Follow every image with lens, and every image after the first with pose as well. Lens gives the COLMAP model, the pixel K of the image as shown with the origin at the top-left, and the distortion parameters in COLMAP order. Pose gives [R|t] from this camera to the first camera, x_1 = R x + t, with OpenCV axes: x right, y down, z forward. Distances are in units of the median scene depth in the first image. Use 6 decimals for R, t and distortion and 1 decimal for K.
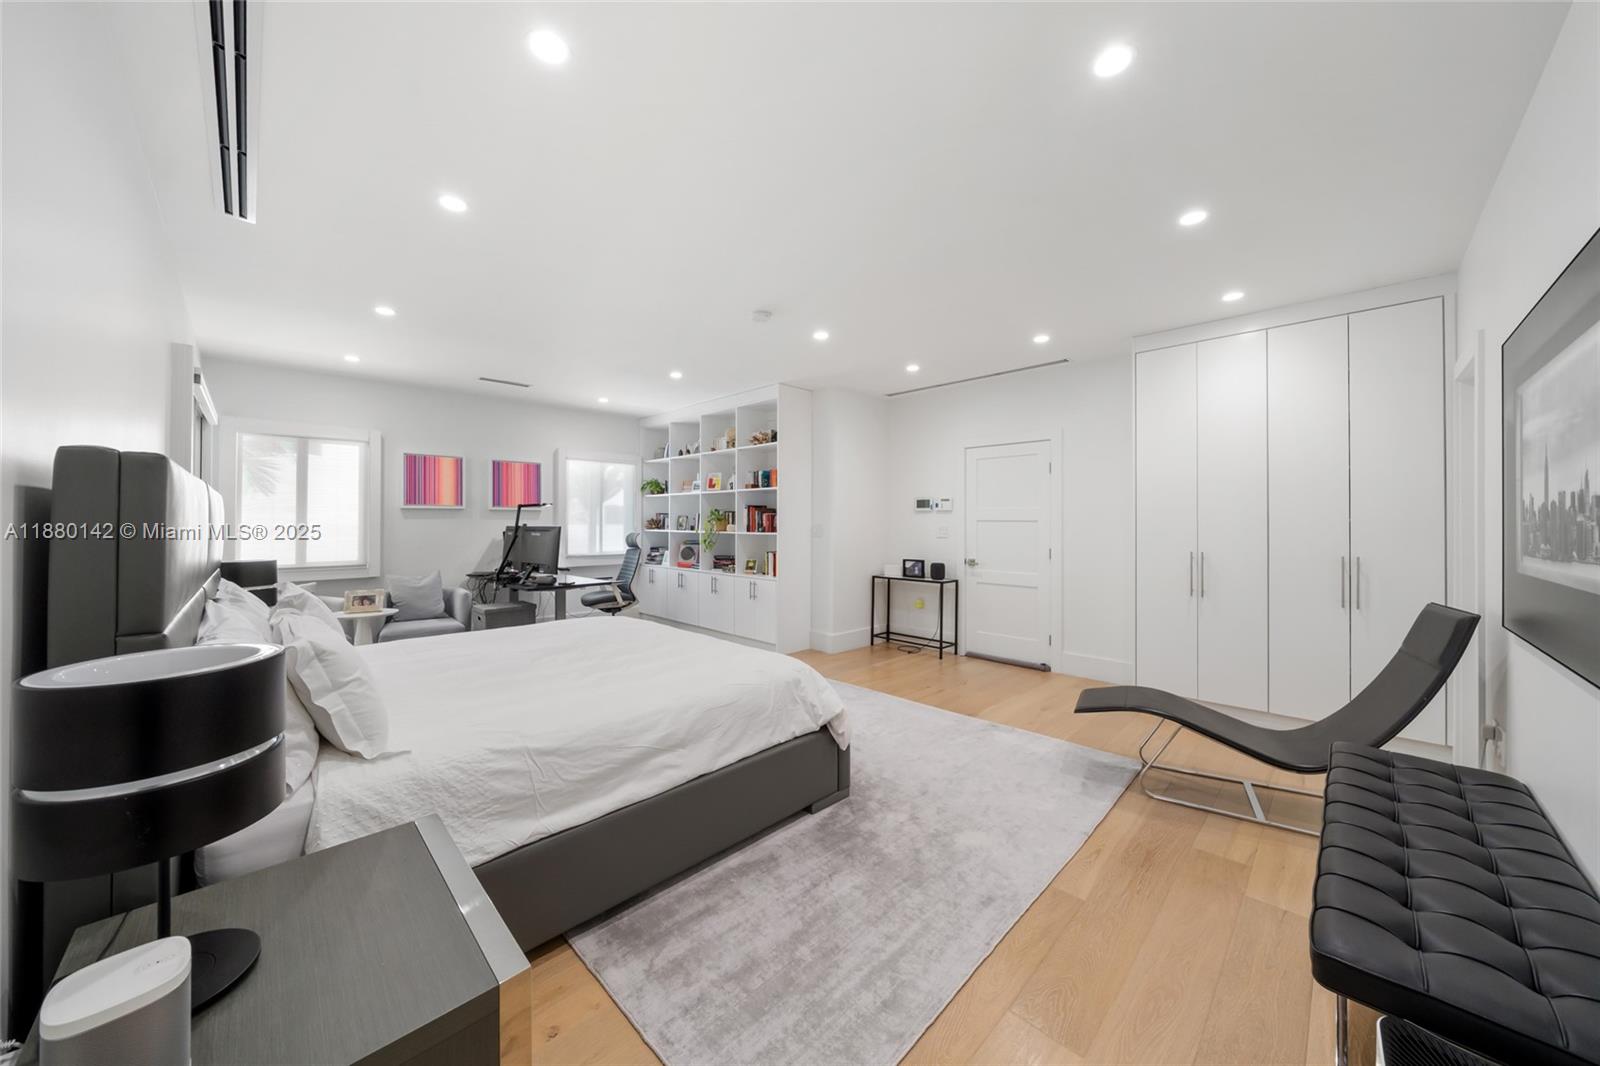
lens RADIAL K [[558.8, 0, 791.4], [0, 558.8, 522.0], [0, 0, 1]] dist [-0.001600, 0.000015]
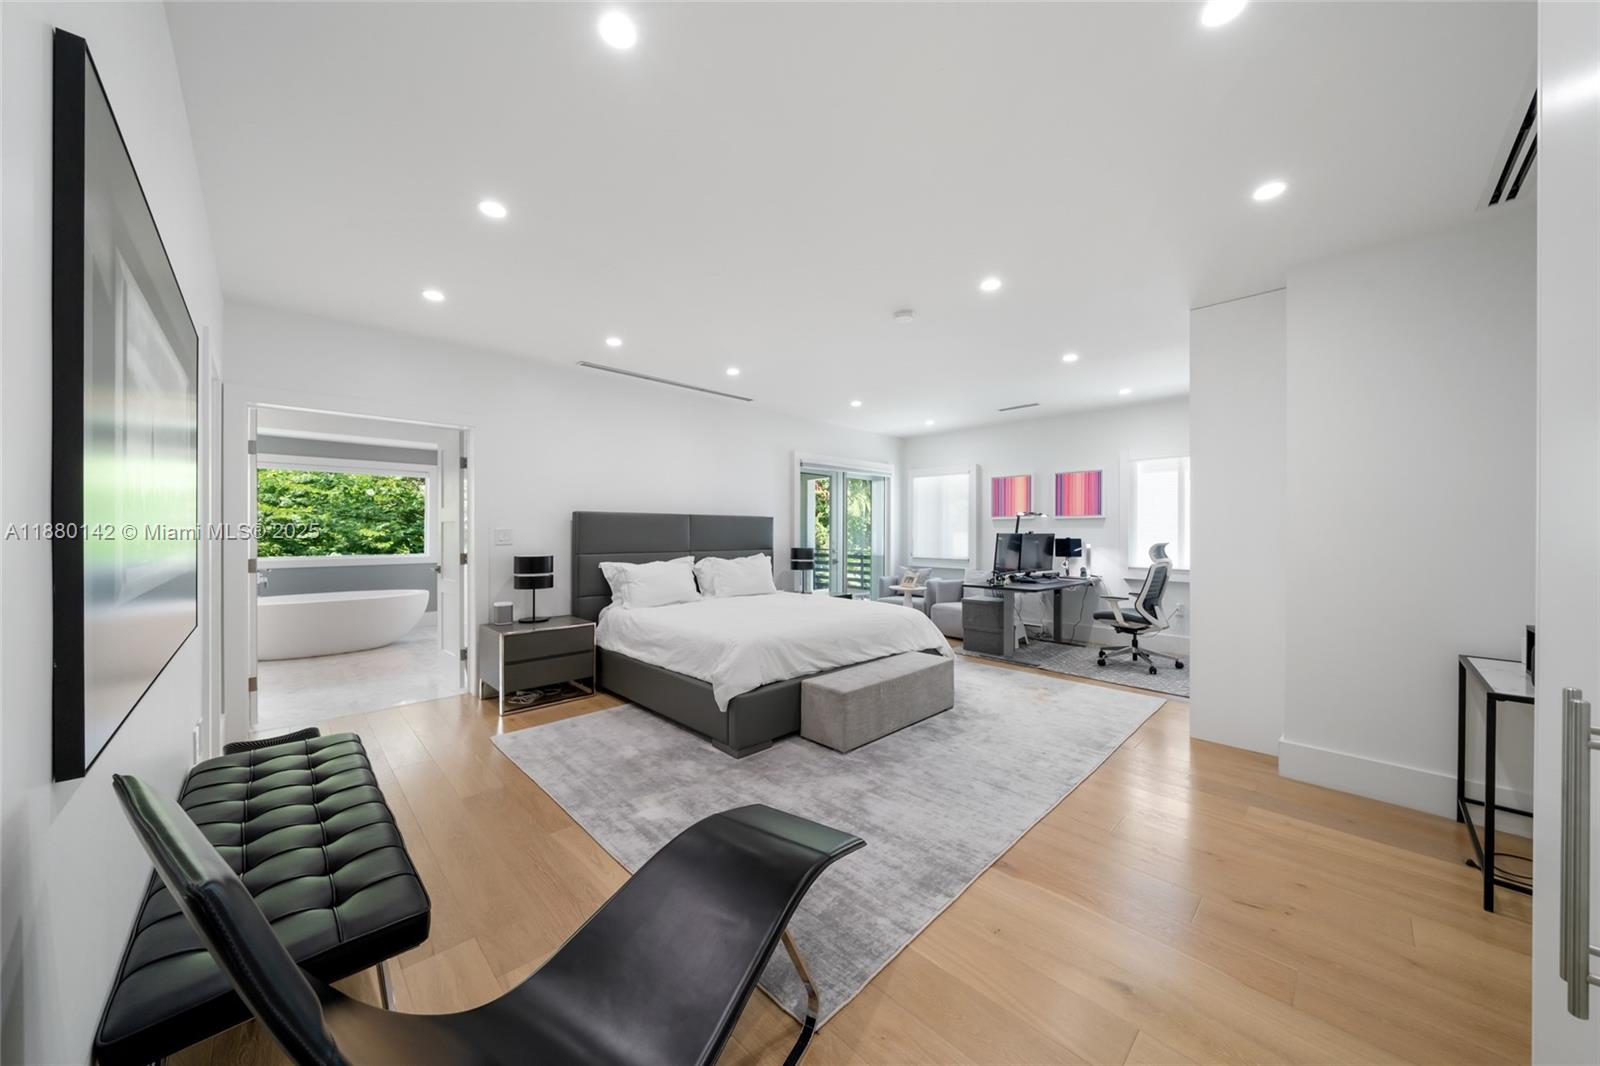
lens RADIAL K [[558.8, 0, 794.2], [0, 558.8, 532.0], [0, 0, 1]] dist [-0.001600, 0.000015]
pose [[-0.014664, 0.001144, -0.999892, 0.672543], [-0.001906, 0.999997, 0.001172, 0.004086], [0.999891, 0.001923, -0.014662, 0.592789]]
